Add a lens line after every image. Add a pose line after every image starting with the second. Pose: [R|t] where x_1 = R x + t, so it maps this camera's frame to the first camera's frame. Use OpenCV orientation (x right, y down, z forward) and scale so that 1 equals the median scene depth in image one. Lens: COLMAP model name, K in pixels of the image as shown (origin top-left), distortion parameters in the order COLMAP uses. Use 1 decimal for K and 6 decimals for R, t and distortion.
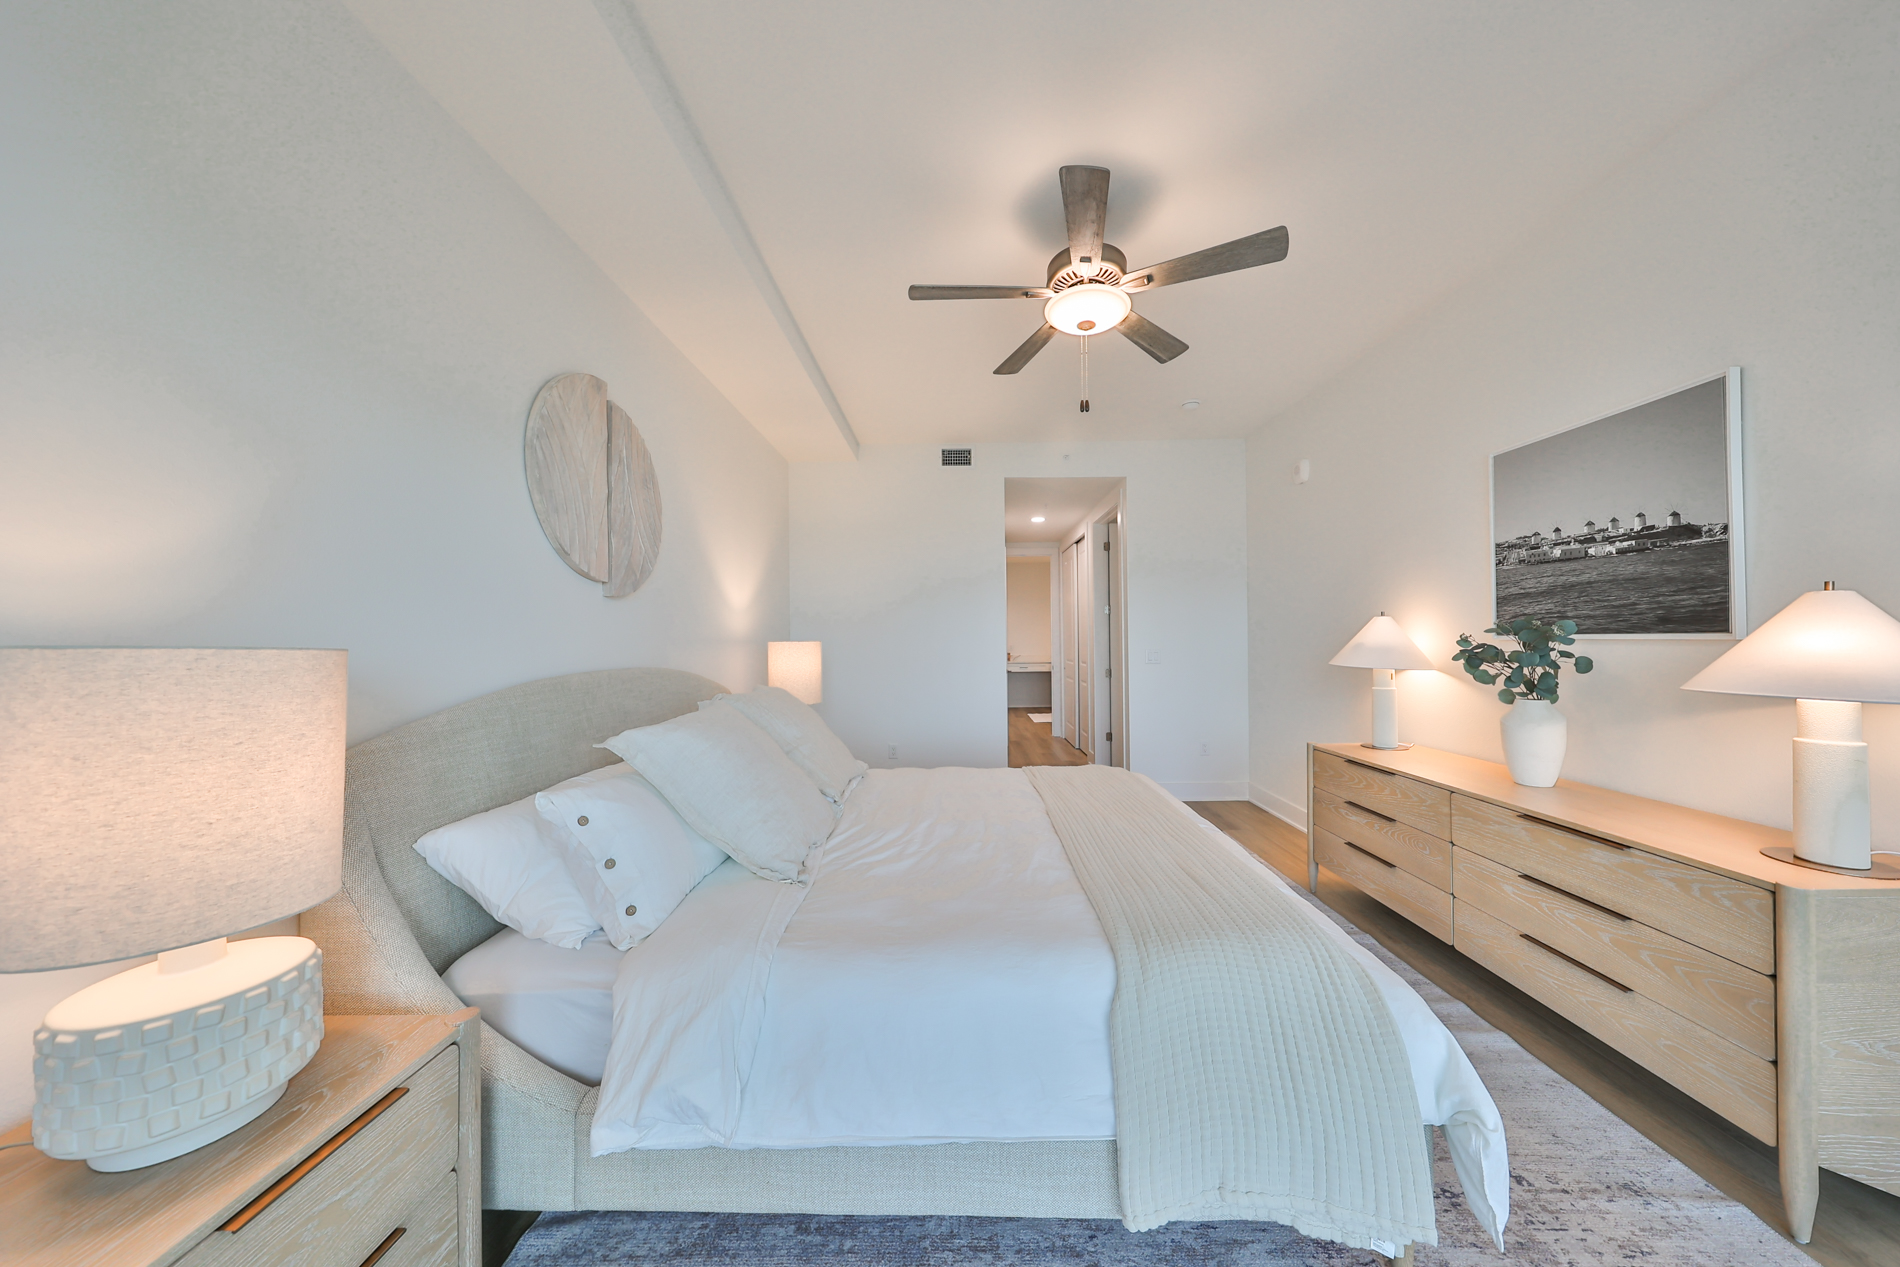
lens RADIAL K [[580.4, 0, 950.0], [0, 580.4, 633.5], [0, 0, 1]] dist [-0.000998, -0.000137]
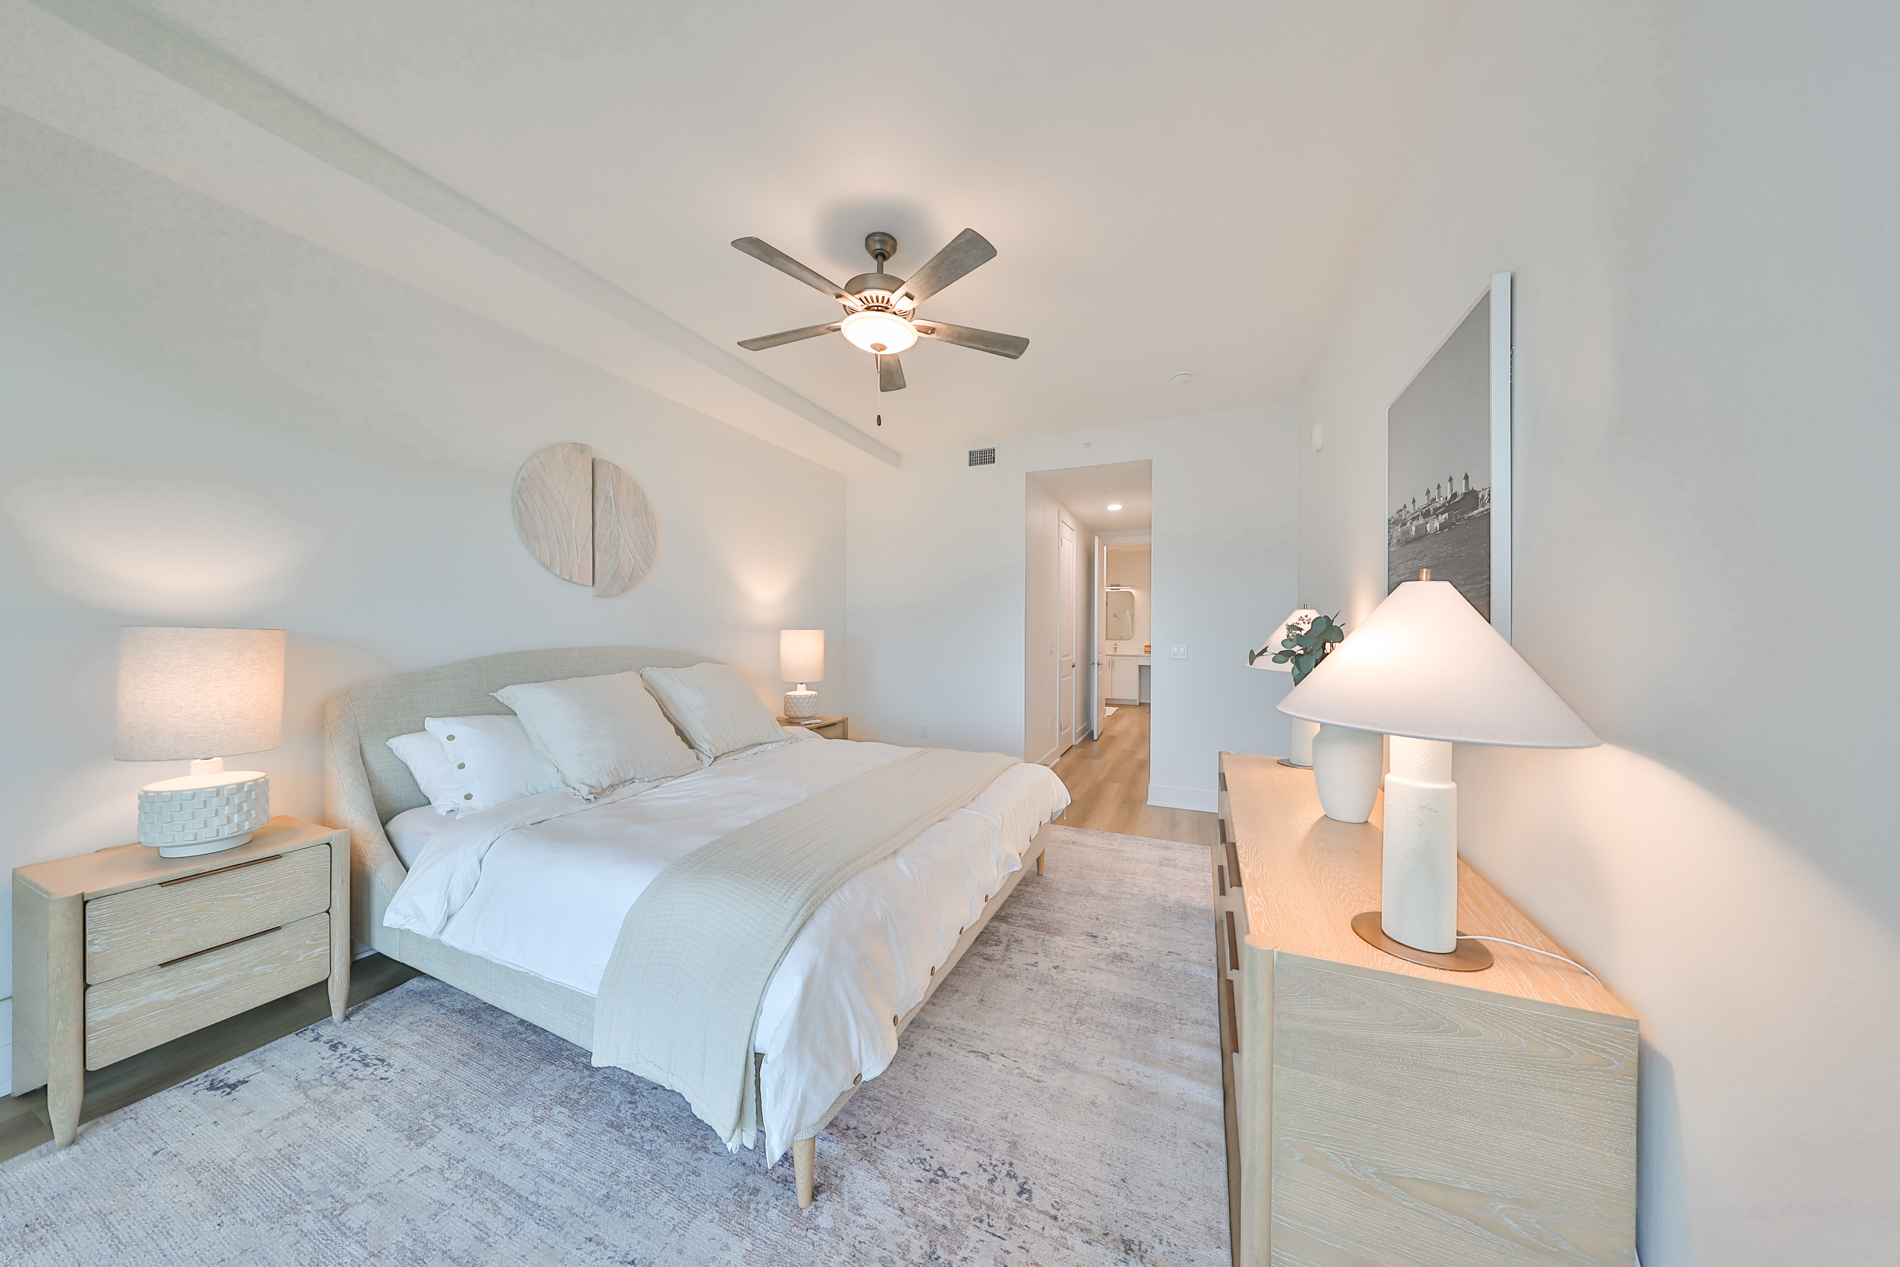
lens RADIAL K [[575.6, 0, 951.9], [0, 575.6, 629.4], [0, 0, 1]] dist [0.006563, 0.000027]
pose [[0.920527, 0.015131, -0.390387, 0.799990], [-0.011083, 0.999859, 0.012619, -0.009293], [0.390523, -0.007290, 0.920564, 0.039177]]
